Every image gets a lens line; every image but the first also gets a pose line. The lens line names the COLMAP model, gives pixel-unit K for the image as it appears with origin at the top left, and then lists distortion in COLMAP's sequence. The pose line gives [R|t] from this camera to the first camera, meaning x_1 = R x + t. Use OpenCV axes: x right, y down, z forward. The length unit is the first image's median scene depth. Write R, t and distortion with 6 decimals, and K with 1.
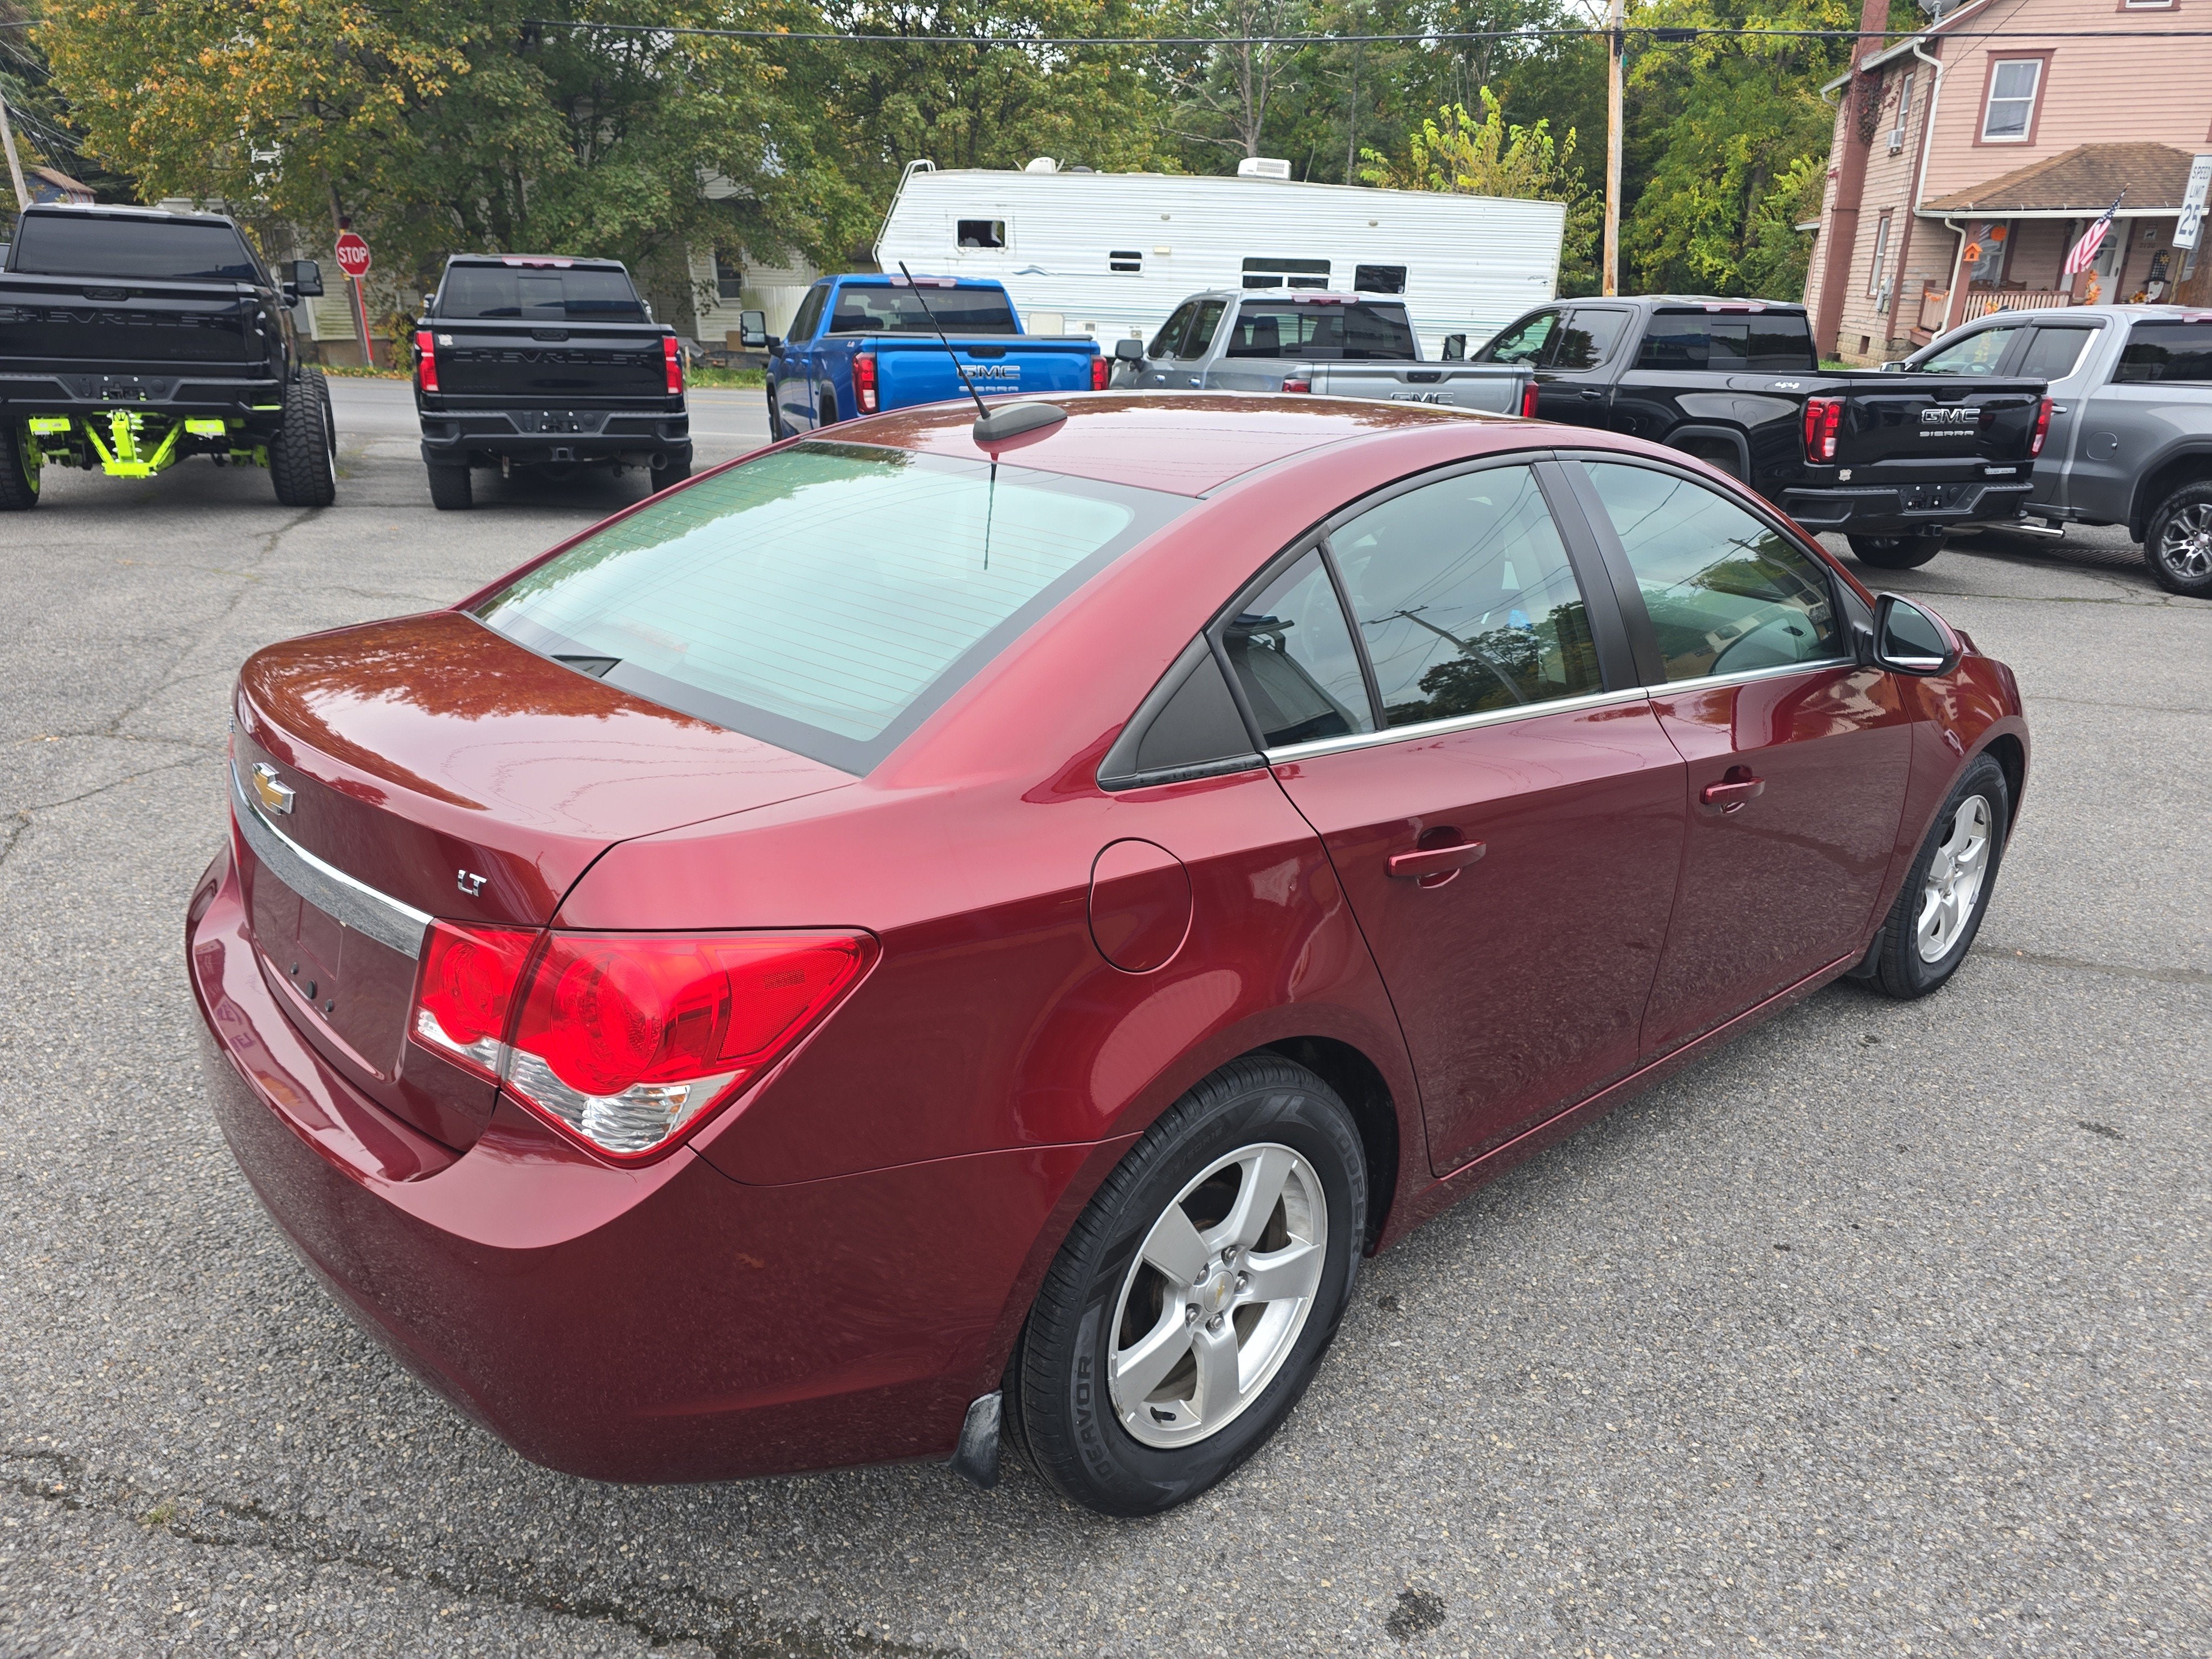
lens RADIAL K [[1494.2, 0, 1106.6], [0, 1494.2, 828.8], [0, 0, 1]] dist [0.034433, -0.026097]
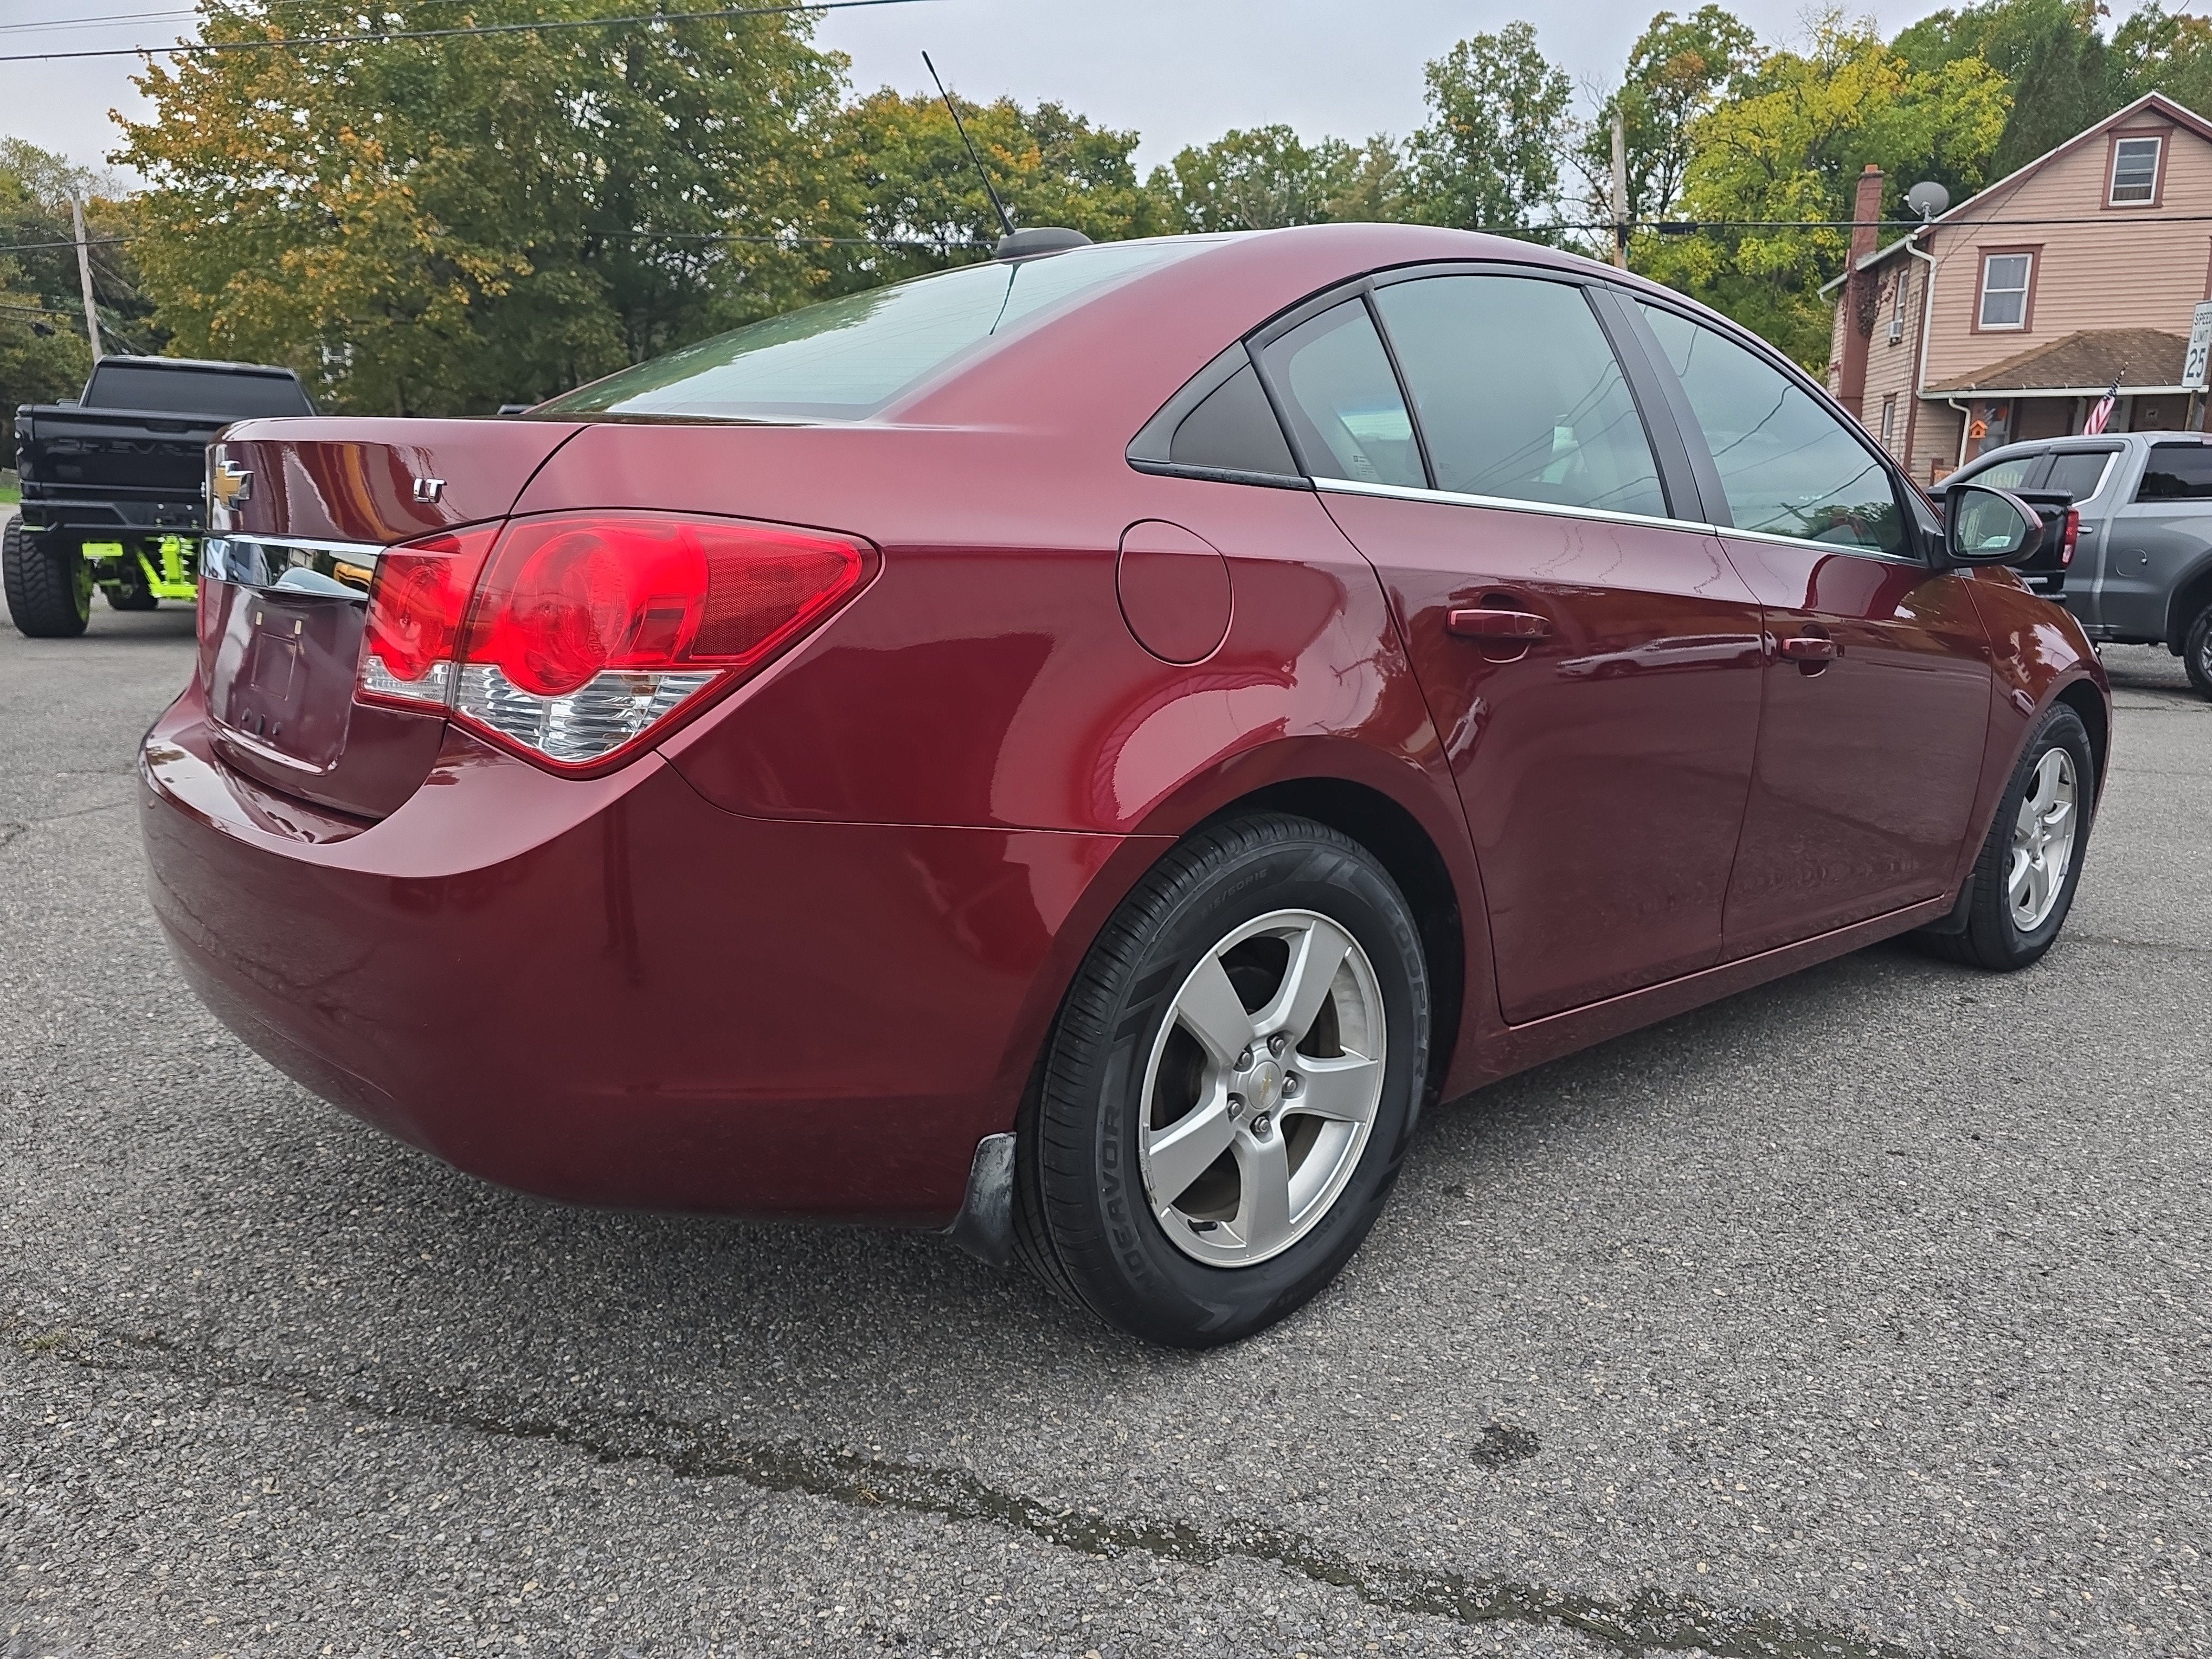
lens RADIAL K [[1494.2, 0, 1106.4], [0, 1494.2, 829.9], [0, 0, 1]] dist [0.034433, -0.026097]
pose [[0.999842, 0.000008, -0.017792, -0.001510], [-0.002295, 0.991705, -0.128511, 0.181018], [0.017643, 0.128532, 0.991548, 0.074371]]
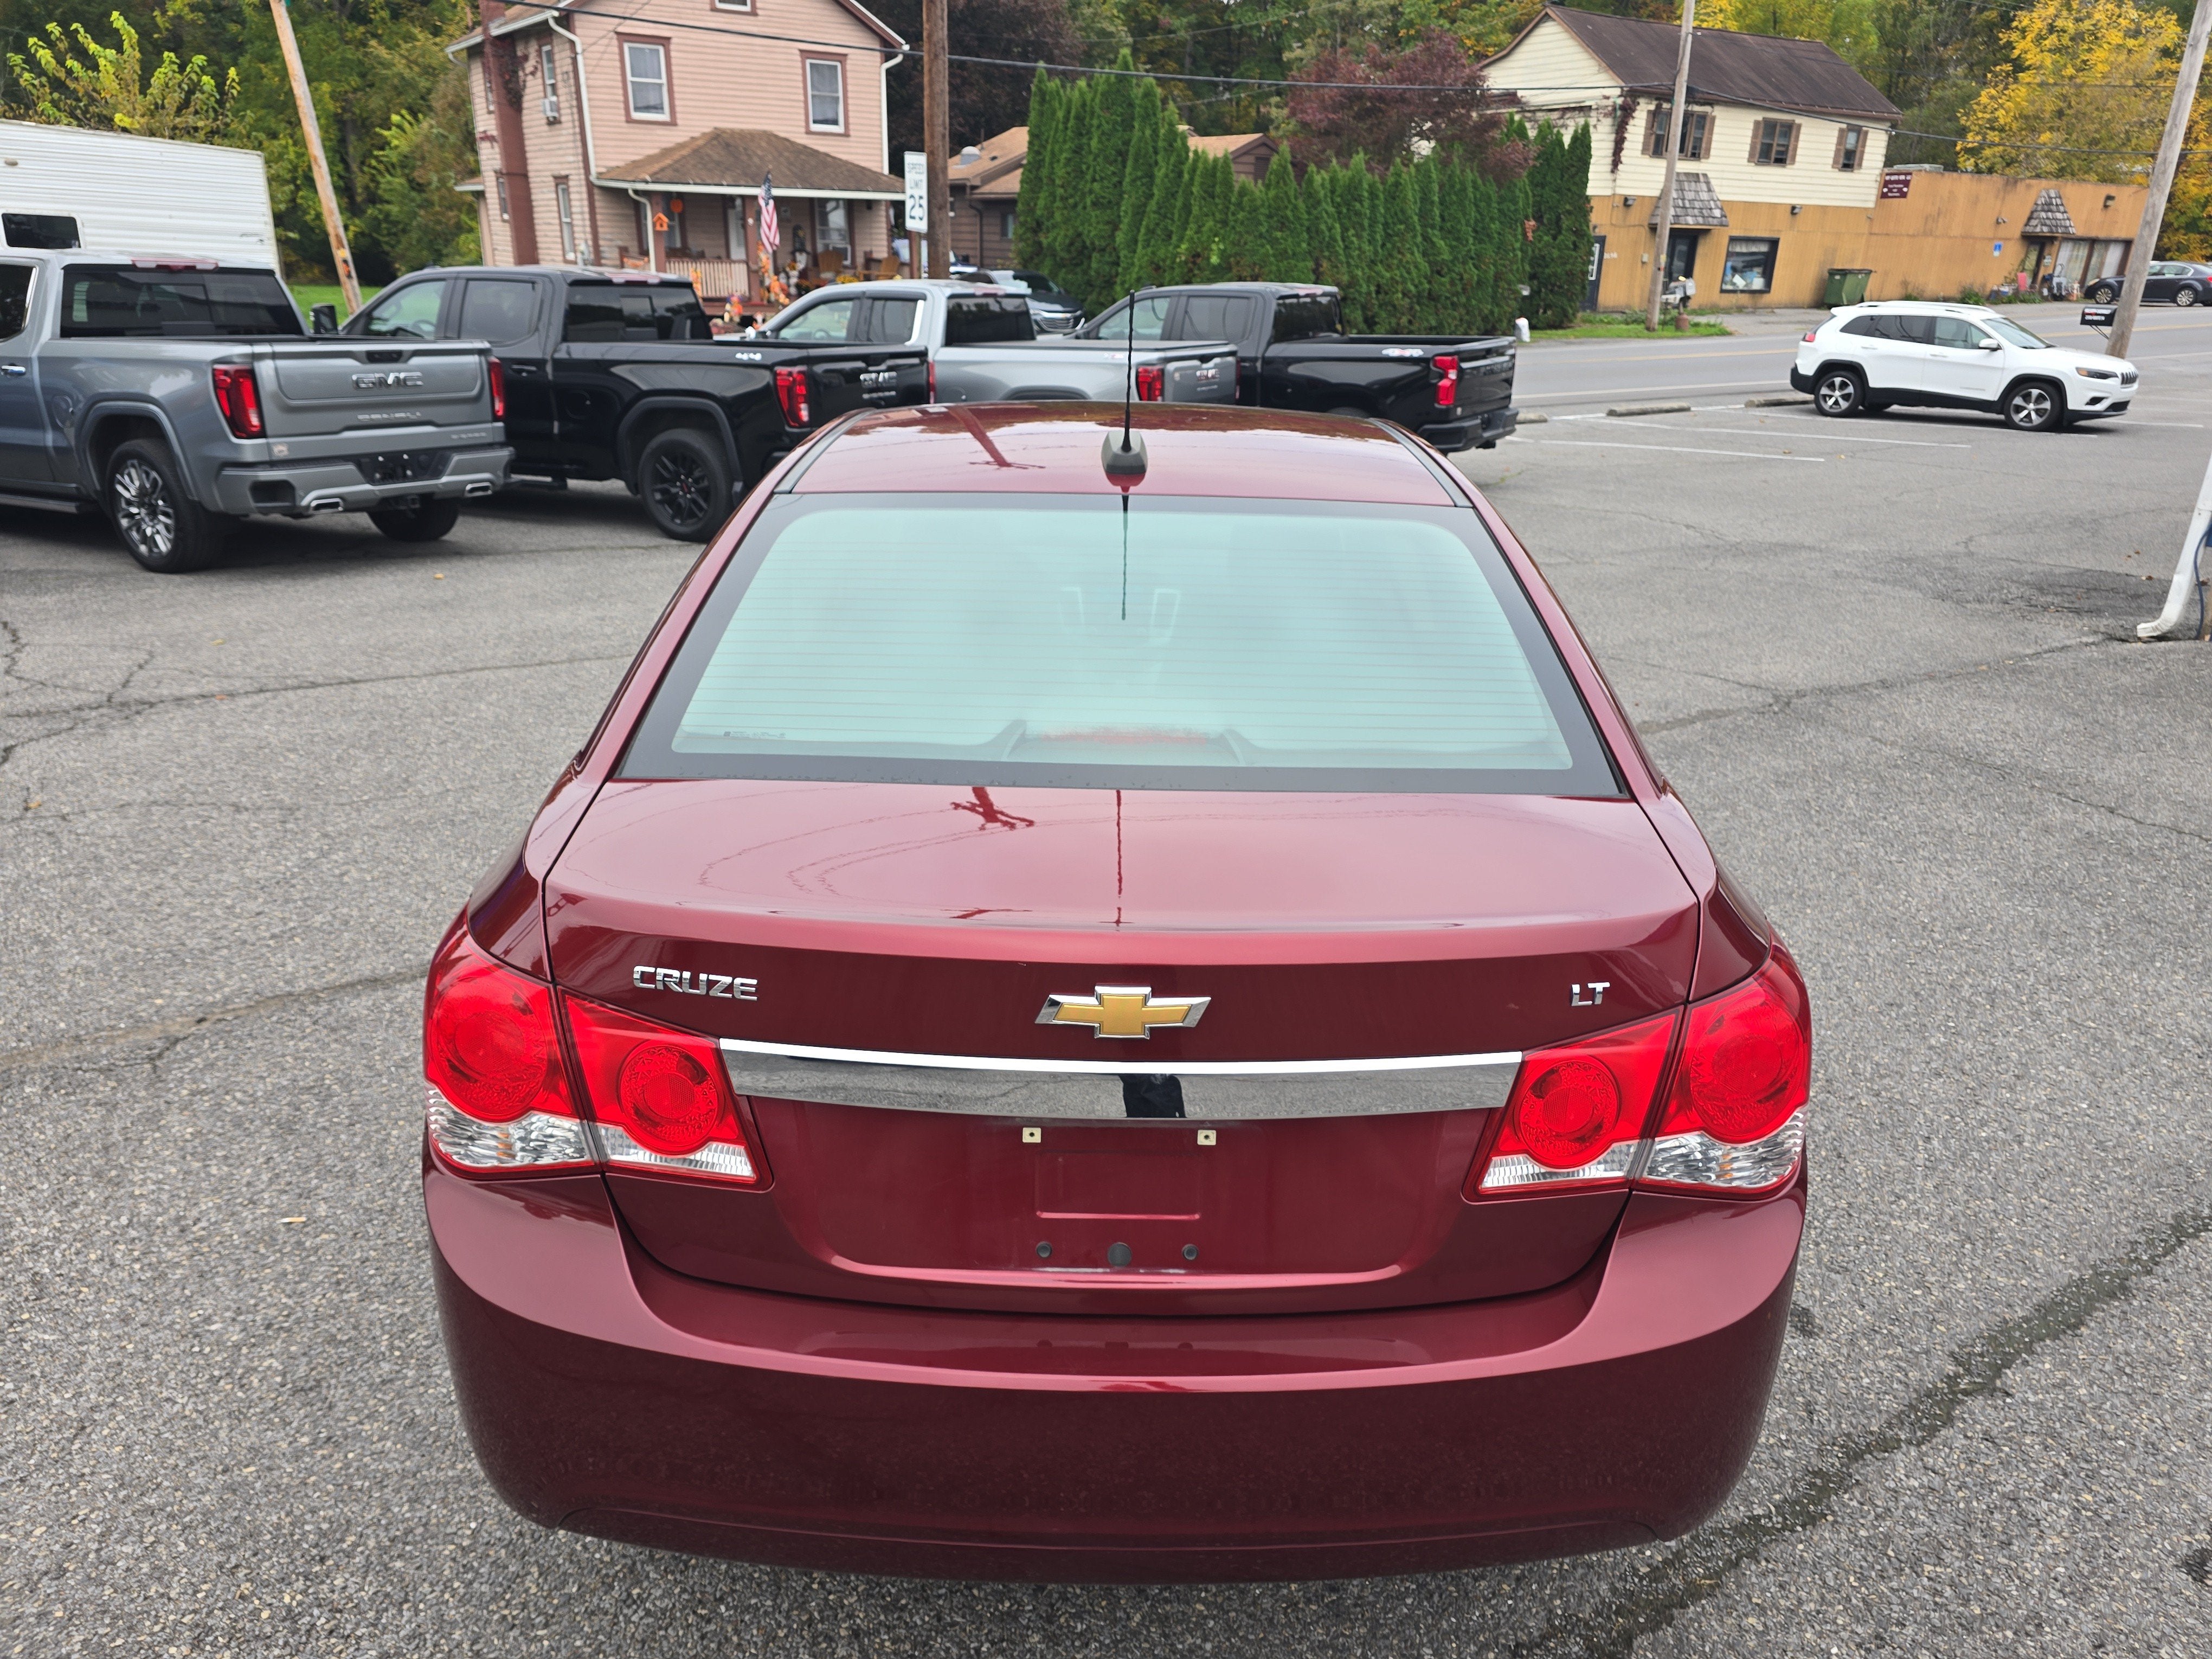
lens RADIAL K [[1494.2, 0, 1106.0], [0, 1494.2, 842.7], [0, 0, 1]] dist [0.034433, -0.026097]
pose [[0.678062, -0.258458, 0.688064, -0.640092], [0.235898, 0.963135, 0.129315, -0.126266], [-0.696121, 0.074629, 0.714035, 0.278116]]
